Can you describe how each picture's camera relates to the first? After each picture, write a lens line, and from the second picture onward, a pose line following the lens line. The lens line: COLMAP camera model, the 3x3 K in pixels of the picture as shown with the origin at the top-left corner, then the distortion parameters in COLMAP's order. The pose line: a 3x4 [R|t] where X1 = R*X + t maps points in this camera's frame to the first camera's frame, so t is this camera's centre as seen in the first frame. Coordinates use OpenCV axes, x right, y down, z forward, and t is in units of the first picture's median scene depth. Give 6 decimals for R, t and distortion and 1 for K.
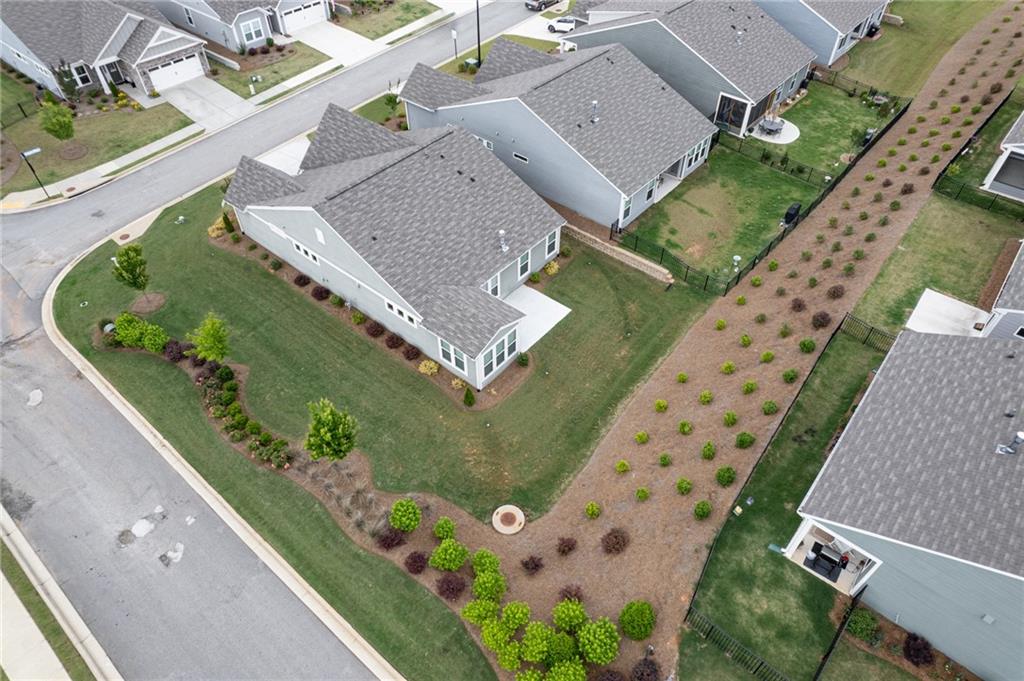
lens RADIAL K [[653.6, 0, 515.2], [0, 653.6, 340.0], [0, 0, 1]] dist [-0.082525, 0.075999]
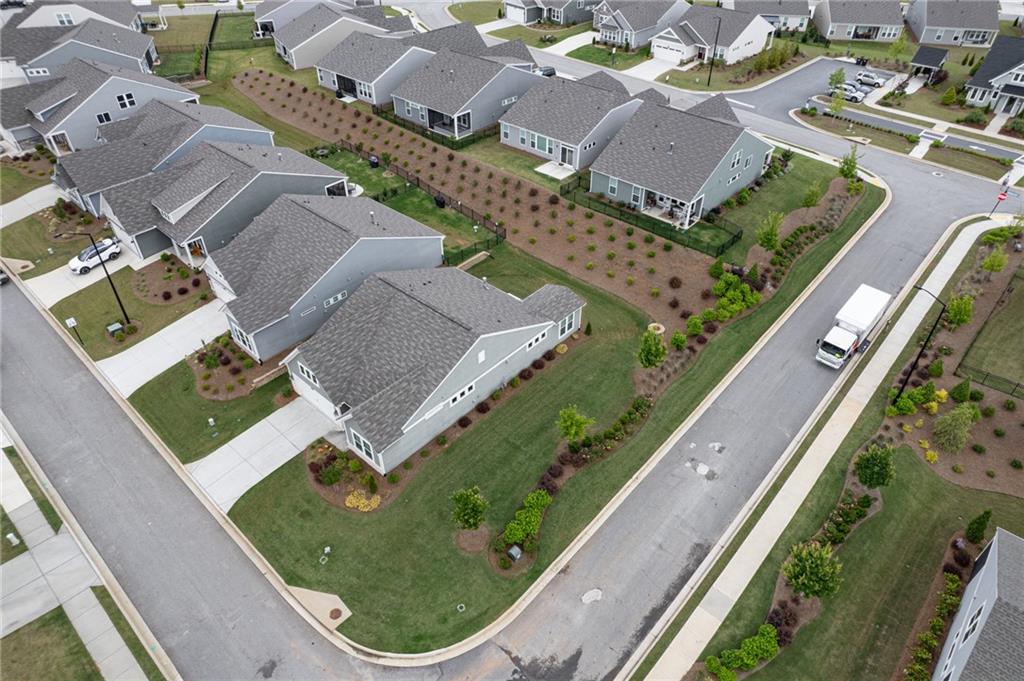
lens RADIAL K [[653.6, 0, 515.2], [0, 653.6, 340.0], [0, 0, 1]] dist [-0.082525, 0.075999]
pose [[0.038715, -0.633225, 0.772999, -1.131981], [0.717382, 0.556122, 0.419633, -0.597266], [-0.695604, 0.538289, 0.475794, 0.292963]]
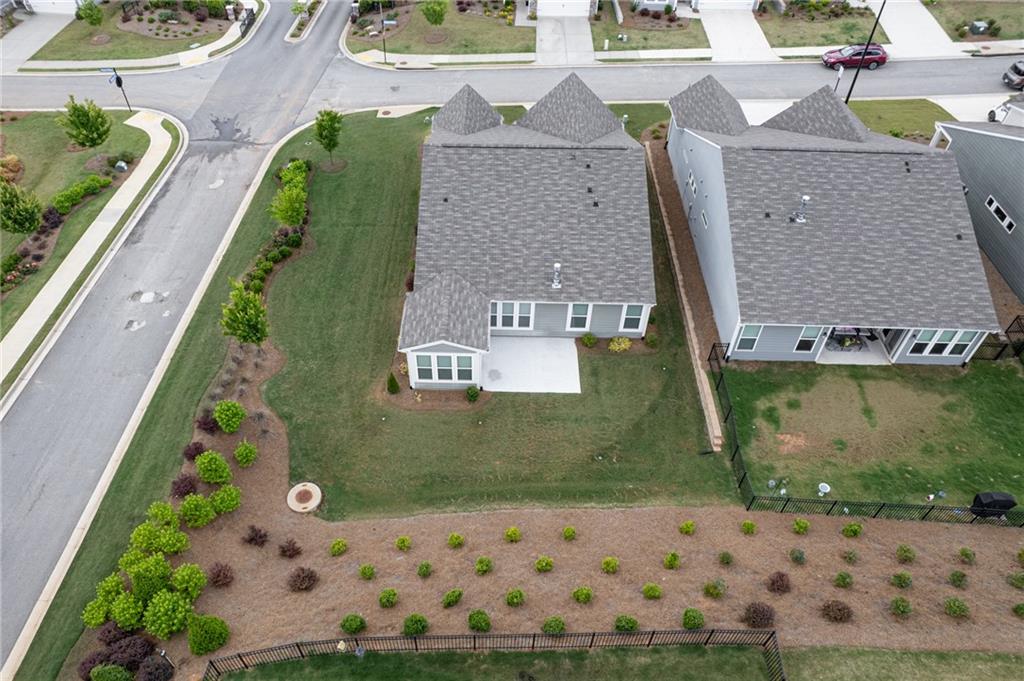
lens RADIAL K [[714.5, 0, 476.9], [0, 714.5, 339.9], [0, 0, 1]] dist [-0.089597, 0.080034]
pose [[0.612285, 0.560129, -0.557999, 0.443458], [-0.560788, 0.805174, 0.192902, -0.188671], [0.557336, 0.194809, 0.807109, 0.188464]]
